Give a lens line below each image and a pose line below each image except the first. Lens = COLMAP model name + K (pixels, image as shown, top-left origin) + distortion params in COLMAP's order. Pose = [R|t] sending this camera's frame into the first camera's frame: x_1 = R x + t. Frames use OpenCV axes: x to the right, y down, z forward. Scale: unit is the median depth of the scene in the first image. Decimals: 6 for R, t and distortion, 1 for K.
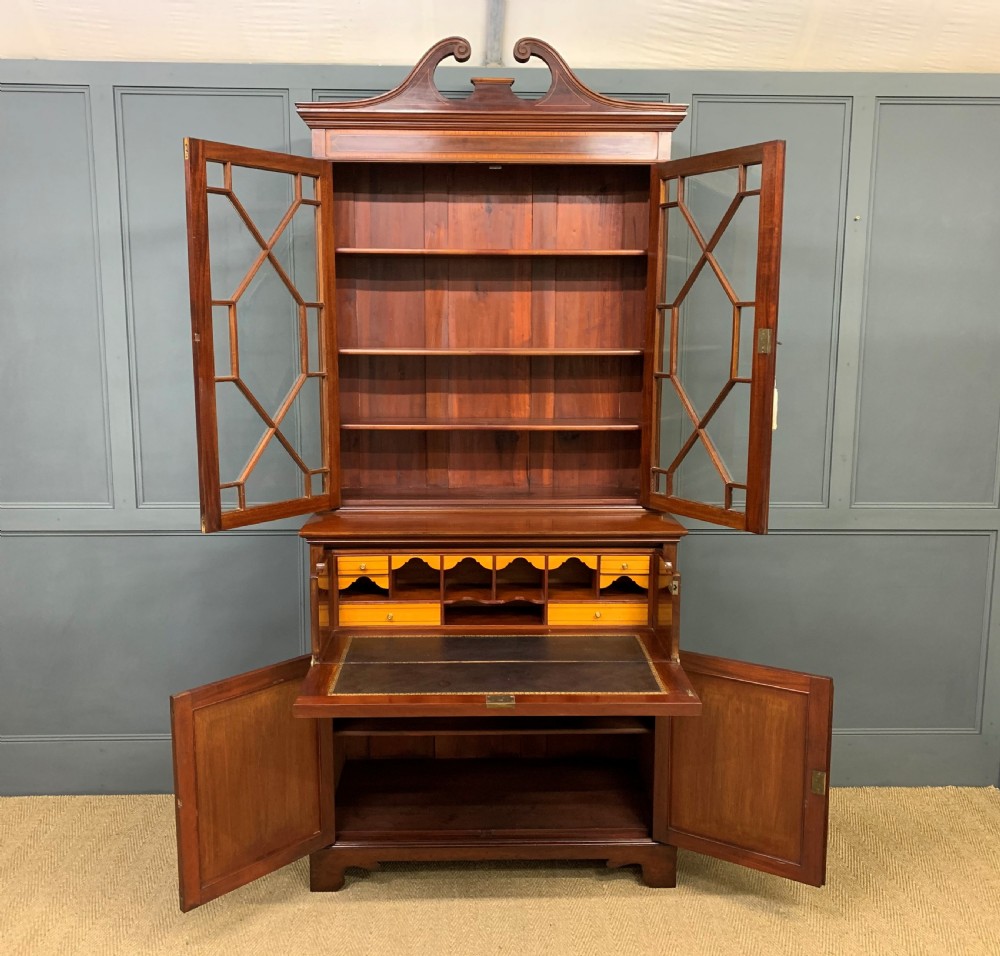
lens RADIAL K [[966.6, 0, 500.0], [0, 966.6, 478.0], [0, 0, 1]] dist [0.164541, -0.414756]
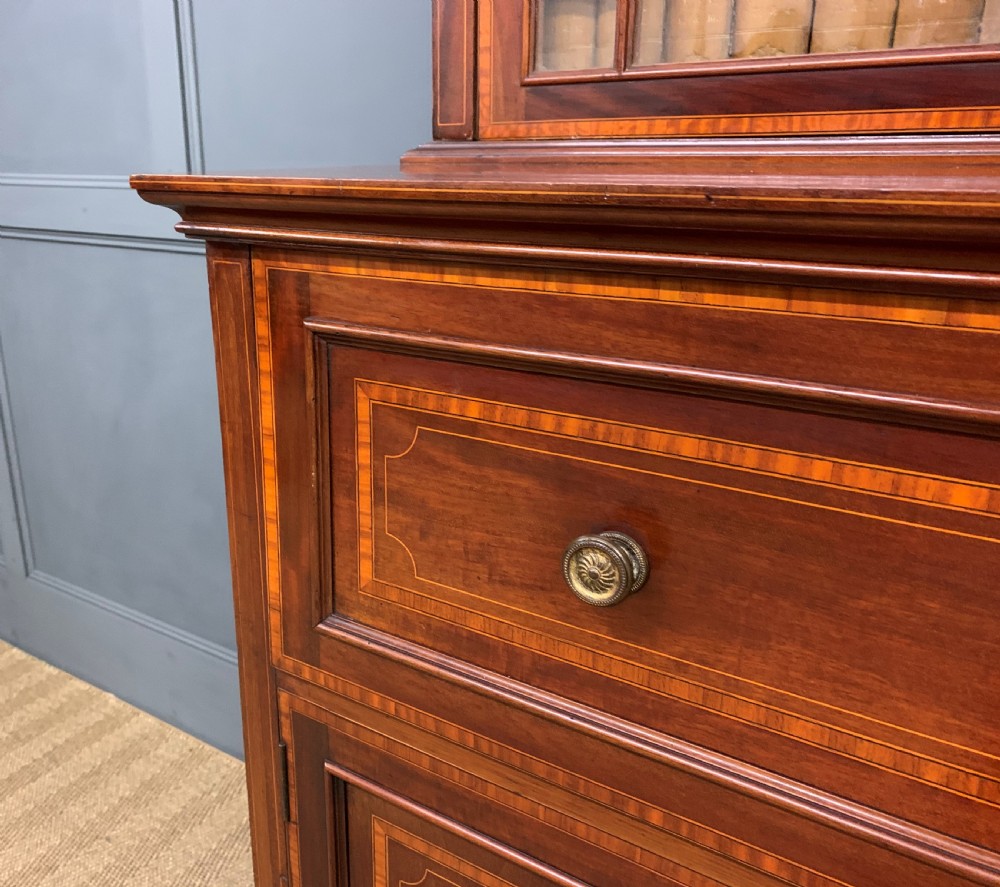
lens RADIAL K [[907.8, 0, 413.2], [0, 907.8, 442.9], [0, 0, 1]] dist [0.074094, -0.125629]
pose [[0.799898, 0.175498, -0.573902, -0.030573], [-0.080869, 0.979085, 0.186688, 0.068085], [0.594662, -0.102921, 0.797361, 0.838462]]
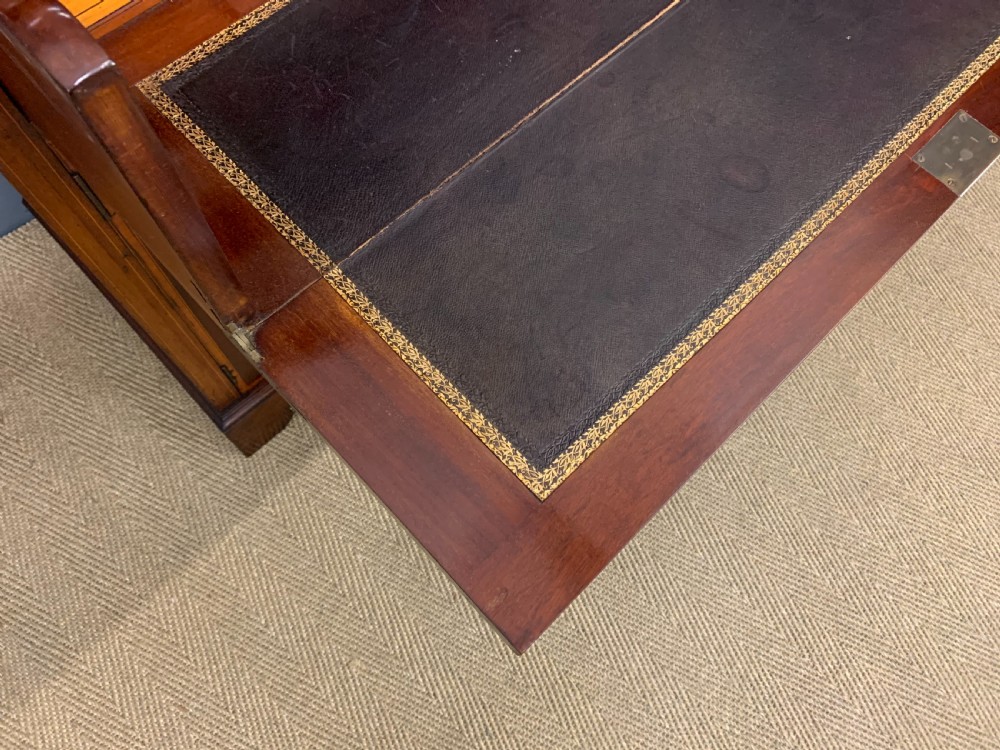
lens RADIAL K [[765.6, 0, 490.7], [0, 765.6, 366.8], [0, 0, 1]] dist [0.062708, -0.105384]
pose [[0.739694, -0.615509, 0.272032, -0.182597], [0.067865, 0.470410, 0.879834, 0.024037], [-0.669513, -0.632347, 0.389731, 0.791216]]
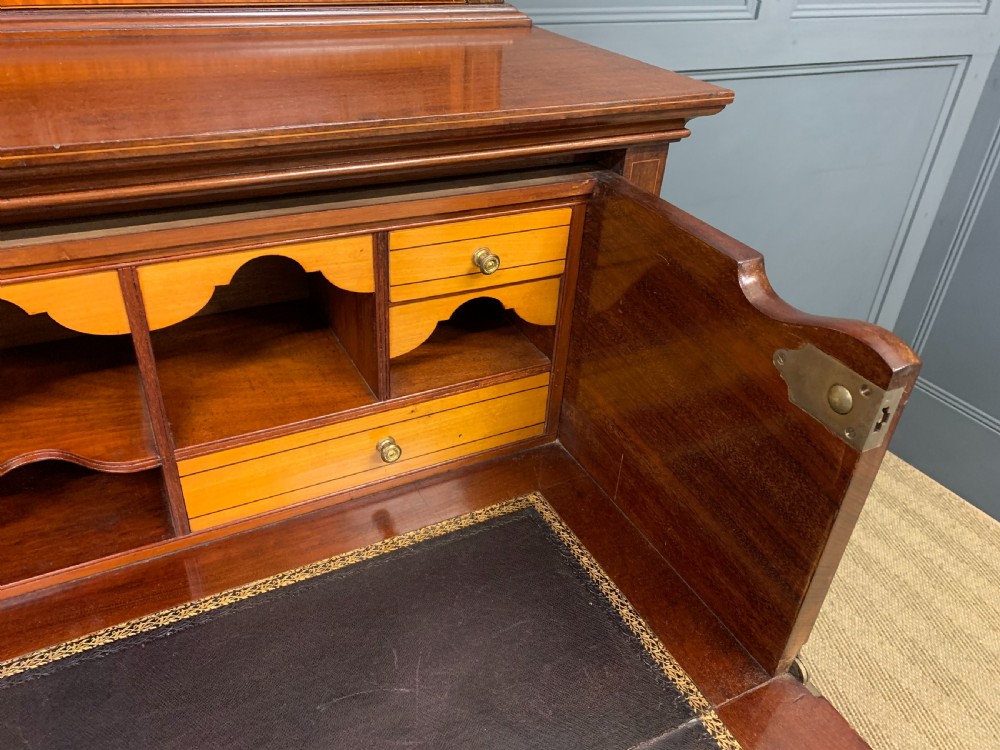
lens RADIAL K [[759.4, 0, 498.4], [0, 759.4, 378.0], [0, 0, 1]] dist [0.077063, -0.098223]
pose [[0.900729, -0.195551, 0.387876, 0.050947], [0.017581, 0.908617, 0.417259, 0.037010], [-0.434026, -0.369018, 0.821856, 0.820441]]
